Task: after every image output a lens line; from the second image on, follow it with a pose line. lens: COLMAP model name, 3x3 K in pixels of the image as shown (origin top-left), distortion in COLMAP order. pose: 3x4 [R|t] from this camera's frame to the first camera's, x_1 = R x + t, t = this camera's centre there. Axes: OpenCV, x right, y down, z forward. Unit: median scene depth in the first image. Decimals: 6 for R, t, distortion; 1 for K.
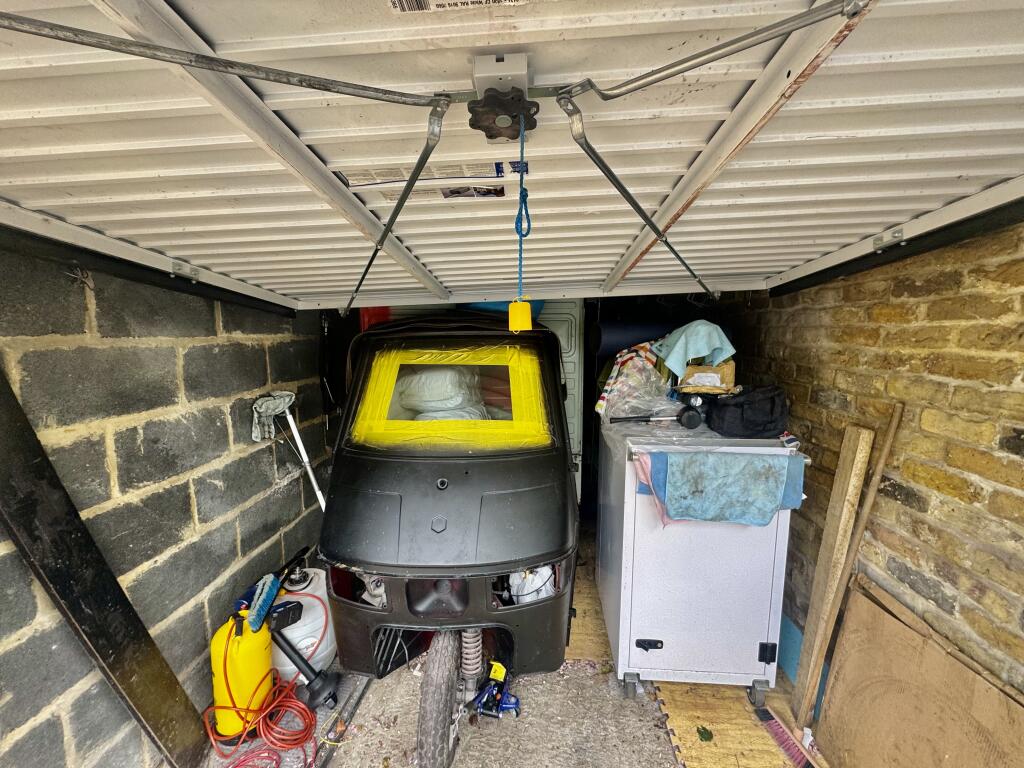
lens RADIAL K [[420.7, 0, 506.9], [0, 420.7, 385.1], [0, 0, 1]] dist [0.000593, 0.000185]
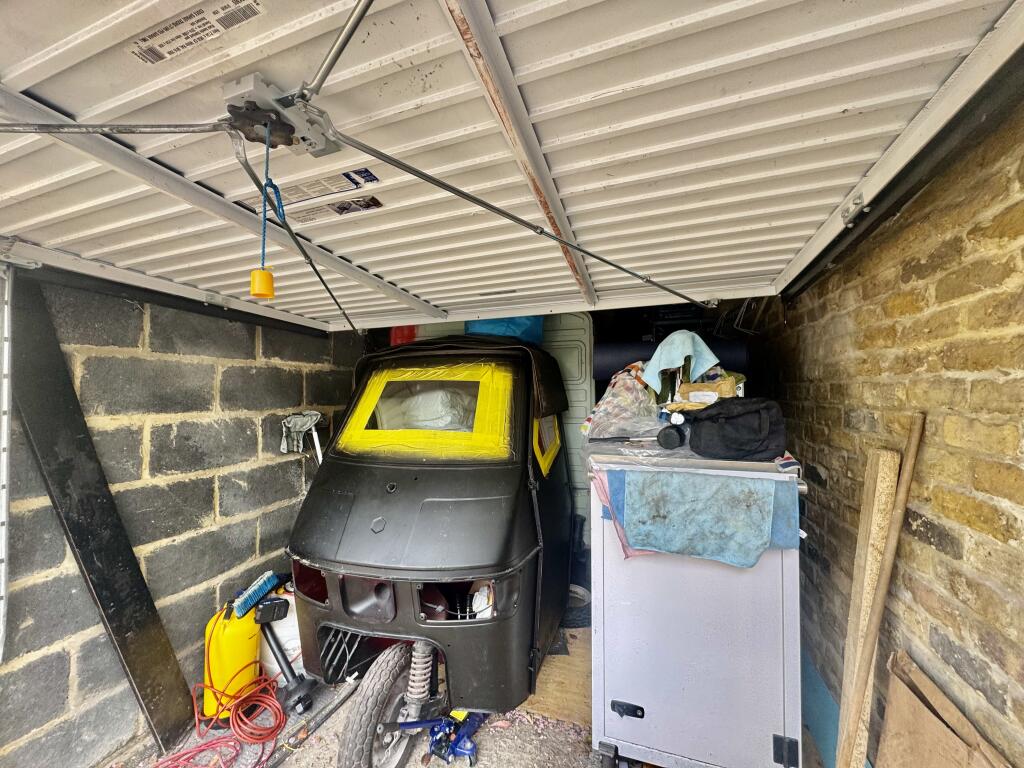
lens RADIAL K [[420.7, 0, 506.9], [0, 420.7, 385.1], [0, 0, 1]] dist [0.000593, 0.000185]
pose [[0.962860, -0.006501, -0.269923, 0.385851], [-0.032196, 0.989812, -0.138690, 0.115144], [0.268075, 0.142229, 0.952841, 0.052483]]
